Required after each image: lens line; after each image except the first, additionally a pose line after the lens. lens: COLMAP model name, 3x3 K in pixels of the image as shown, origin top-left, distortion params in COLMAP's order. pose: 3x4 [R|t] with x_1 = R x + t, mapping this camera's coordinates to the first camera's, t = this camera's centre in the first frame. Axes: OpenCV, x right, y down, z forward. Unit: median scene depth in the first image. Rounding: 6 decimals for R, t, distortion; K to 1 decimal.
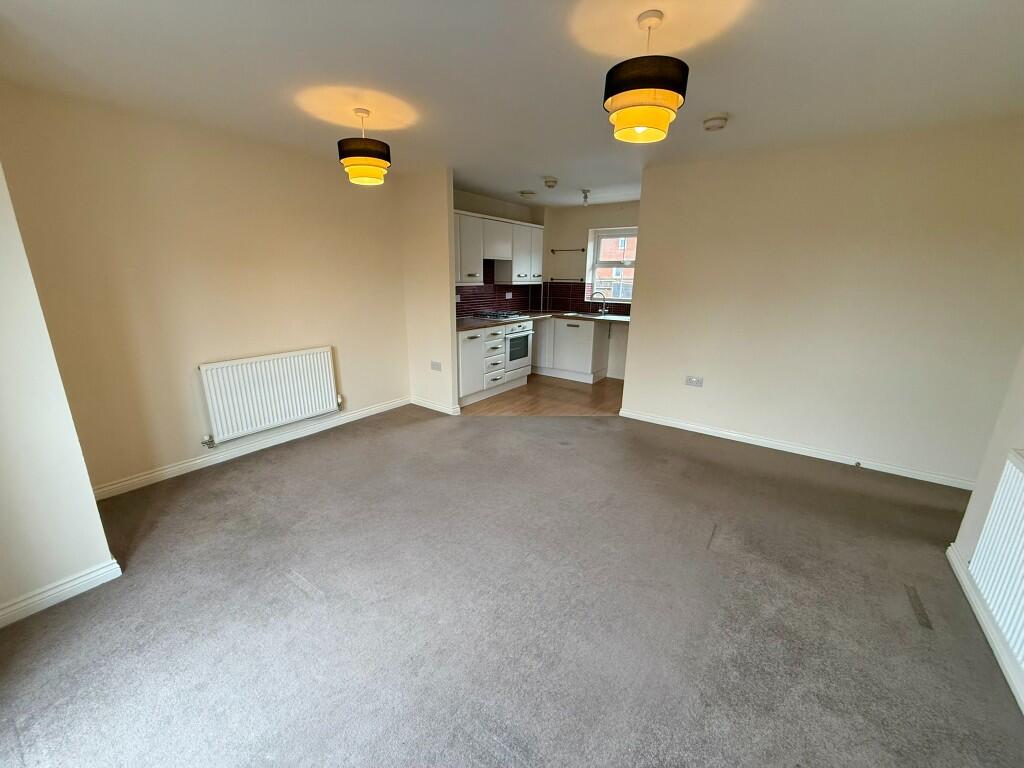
lens RADIAL K [[406.5, 0, 512.0], [0, 406.5, 384.0], [0, 0, 1]] dist [0.000560, 0.000014]
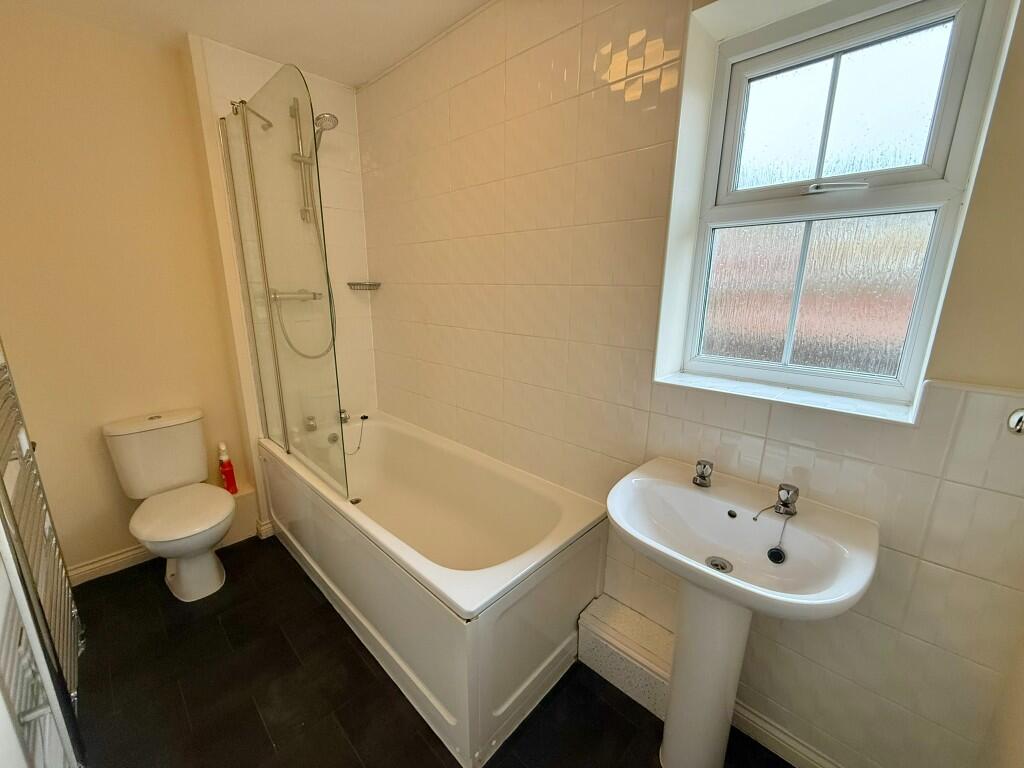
lens RADIAL K [[406.5, 0, 512.0], [0, 406.5, 384.0], [0, 0, 1]] dist [0.000560, 0.000014]
pose [[0.990507, 0.032898, -0.133465, 0.137704], [-0.036270, 0.999079, -0.022915, -0.203044], [0.132588, 0.027538, 0.990789, 0.810729]]
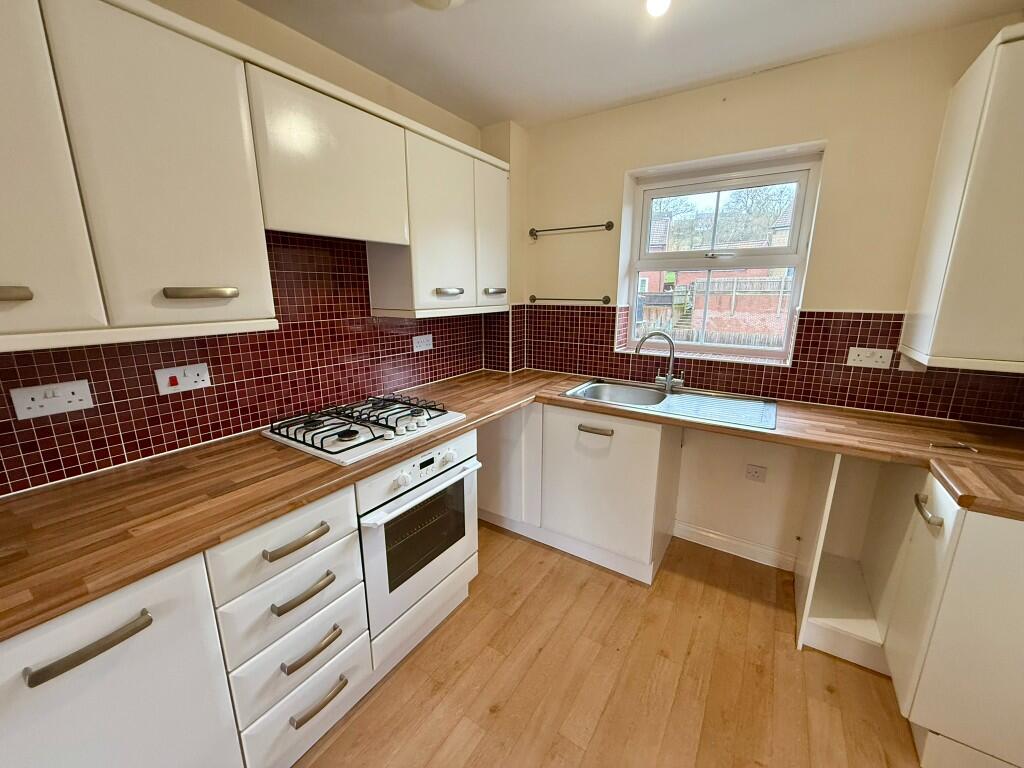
lens RADIAL K [[406.5, 0, 512.0], [0, 406.5, 384.0], [0, 0, 1]] dist [0.000560, 0.000014]
pose [[0.998916, -0.019761, 0.042144, 0.061348], [0.021144, 0.999244, -0.032634, -0.167560], [-0.041468, 0.033489, 0.998578, 0.624685]]
